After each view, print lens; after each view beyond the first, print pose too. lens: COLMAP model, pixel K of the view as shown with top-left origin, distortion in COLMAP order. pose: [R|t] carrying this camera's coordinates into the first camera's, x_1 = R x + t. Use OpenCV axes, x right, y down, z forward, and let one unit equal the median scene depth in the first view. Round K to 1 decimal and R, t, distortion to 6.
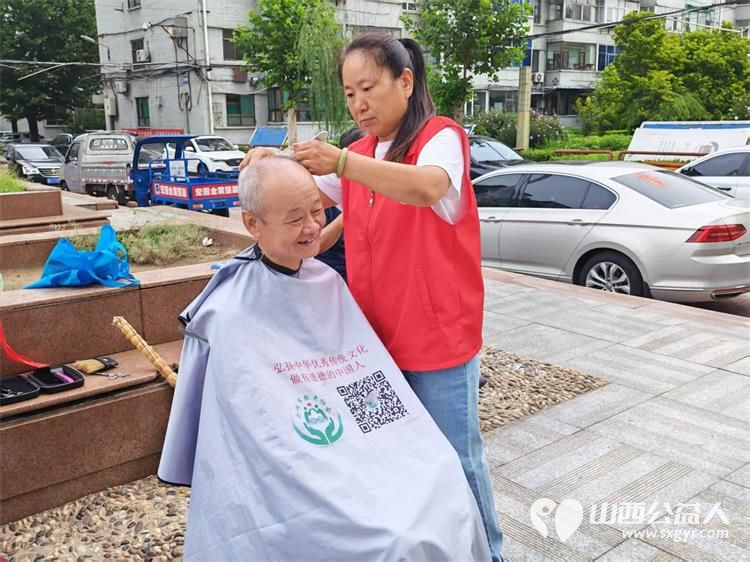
lens RADIAL K [[741.8, 0, 375.0], [0, 741.8, 281.0], [0, 0, 1]] dist [0.105149, -0.177662]
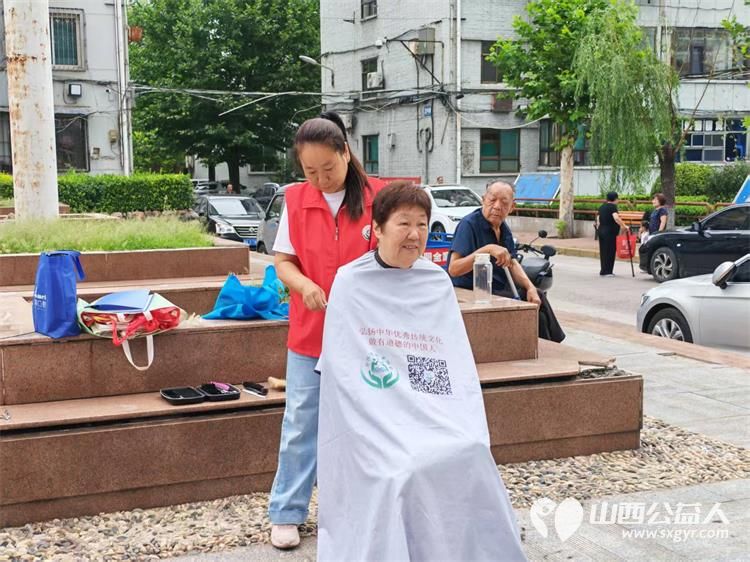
lens RADIAL K [[1263.4, 0, 414.0], [0, 1263.4, 311.5], [0, 0, 1]] dist [0.132984, -0.181301]
pose [[0.959618, 0.034755, -0.279151, 0.087519], [-0.060544, 0.994600, -0.084298, 0.032300], [0.274714, 0.097795, 0.956540, -0.171223]]
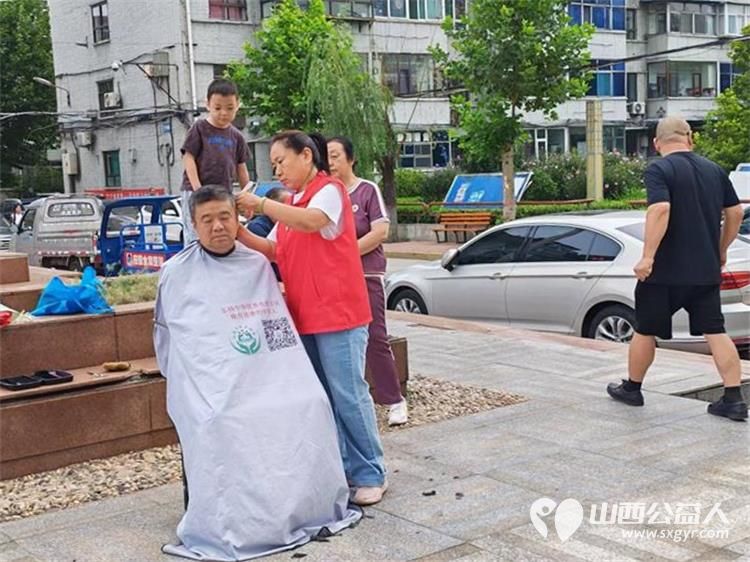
lens RADIAL K [[1185.5, 0, 507.3], [0, 1185.5, 277.8], [0, 0, 1]] dist [0.062545, 0.049388]
pose [[0.999202, -0.031555, 0.024470, 0.072871], [0.034178, 0.992726, -0.115444, 0.048583], [-0.020649, 0.116189, 0.993013, -0.247482]]
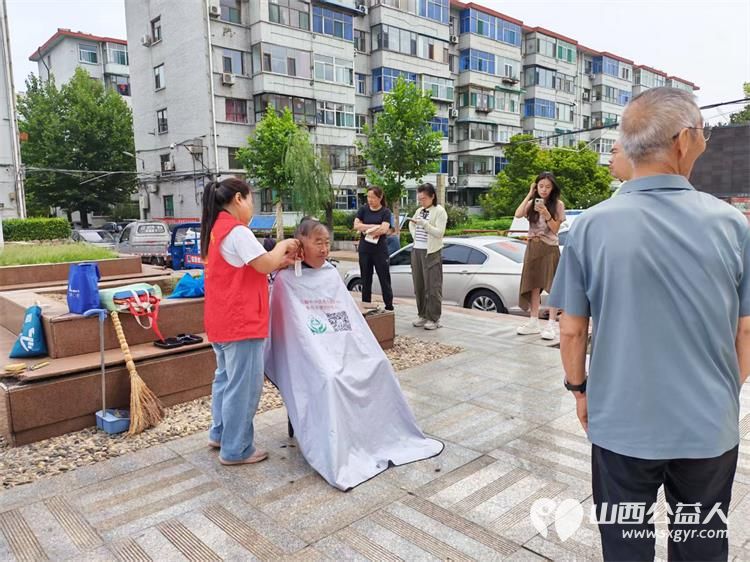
lens RADIAL K [[603.4, 0, 403.8], [0, 603.4, 292.7], [0, 0, 1]] dist [0.111329, -0.149107]
pose [[0.994058, -0.022583, 0.106485, -0.002555], [0.030423, 0.996898, -0.072584, 0.030030], [-0.104515, 0.075393, 0.991661, -0.154805]]
